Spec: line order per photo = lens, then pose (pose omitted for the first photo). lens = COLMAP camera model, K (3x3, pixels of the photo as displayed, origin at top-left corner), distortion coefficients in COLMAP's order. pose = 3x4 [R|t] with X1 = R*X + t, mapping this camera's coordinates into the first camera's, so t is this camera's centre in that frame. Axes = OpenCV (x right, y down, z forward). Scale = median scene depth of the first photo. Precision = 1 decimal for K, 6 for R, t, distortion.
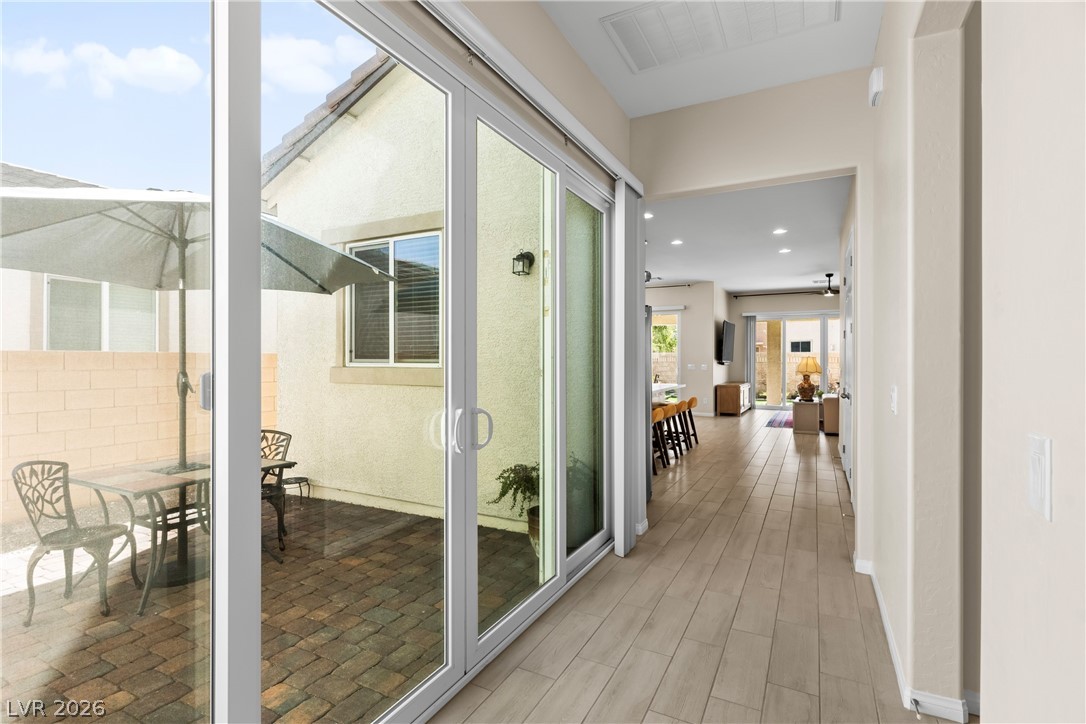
lens RADIAL K [[521.5, 0, 543.3], [0, 521.5, 358.5], [0, 0, 1]] dist [0.001518, 0.000400]
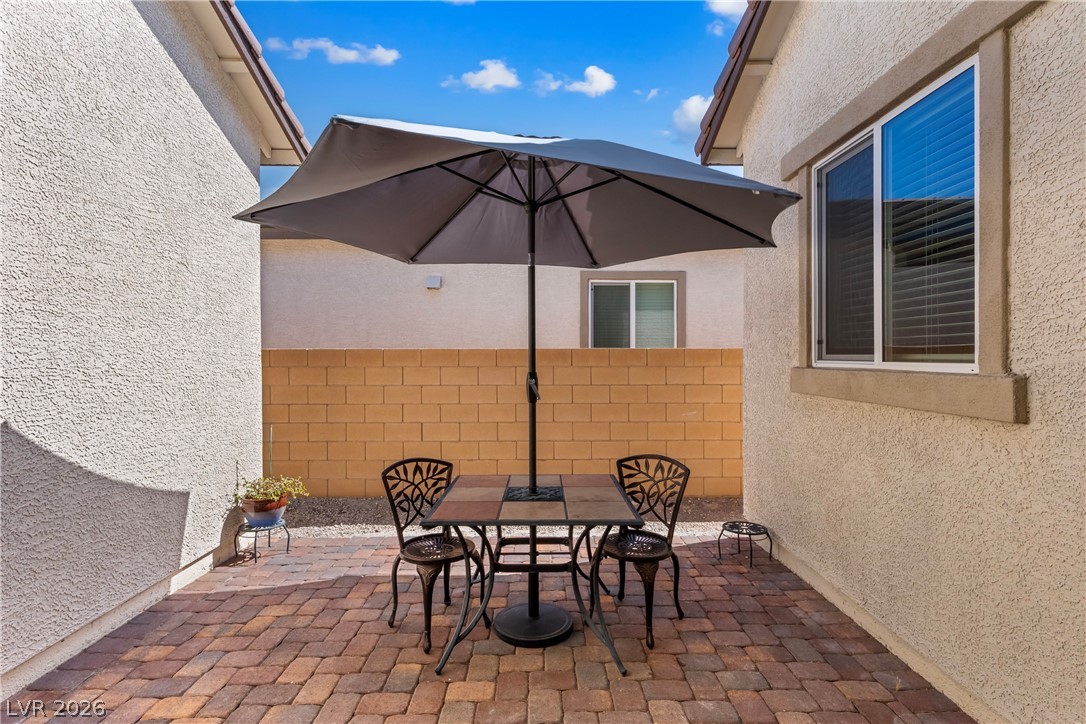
lens RADIAL K [[521.5, 0, 543.3], [0, 521.5, 358.5], [0, 0, 1]] dist [0.001518, 0.000400]
pose [[0.477963, 0.002121, -0.878377, 0.010803], [0.003791, 0.999983, 0.004477, 0.002161], [0.878372, -0.005469, 0.477947, 0.622865]]
